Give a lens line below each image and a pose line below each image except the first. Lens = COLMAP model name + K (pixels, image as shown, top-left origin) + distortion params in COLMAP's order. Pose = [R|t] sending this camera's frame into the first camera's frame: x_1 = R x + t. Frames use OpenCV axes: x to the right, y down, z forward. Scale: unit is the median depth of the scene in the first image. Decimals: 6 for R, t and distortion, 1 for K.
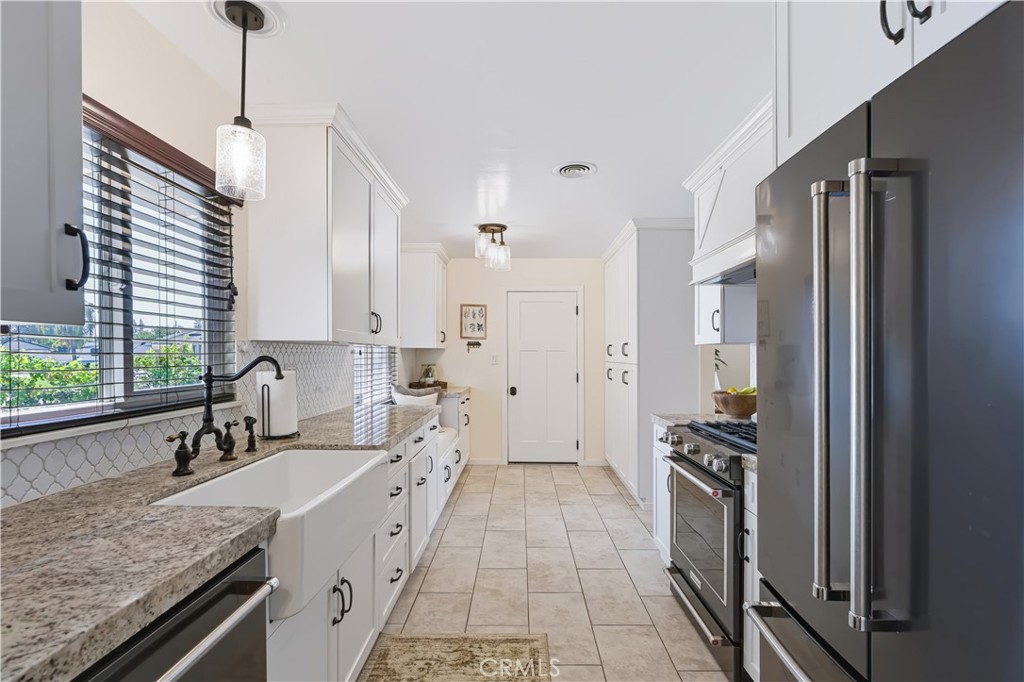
lens RADIAL K [[464.4, 0, 512.6], [0, 464.4, 349.1], [0, 0, 1]] dist [-0.000266, -0.000014]
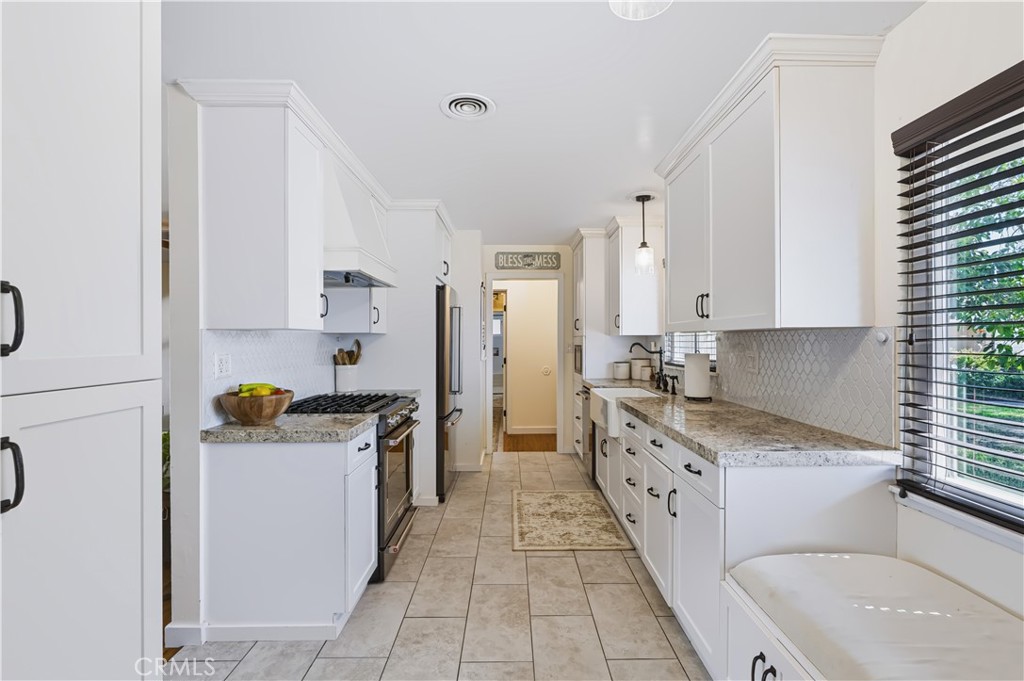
lens RADIAL K [[464.4, 0, 513.3], [0, 464.4, 341.1], [0, 0, 1]] dist [-0.000266, -0.000014]
pose [[-0.999625, 0.005511, -0.026827, 0.093281], [0.005621, 0.999976, -0.004017, 0.009179], [0.026804, -0.004167, -0.999632, 2.123491]]
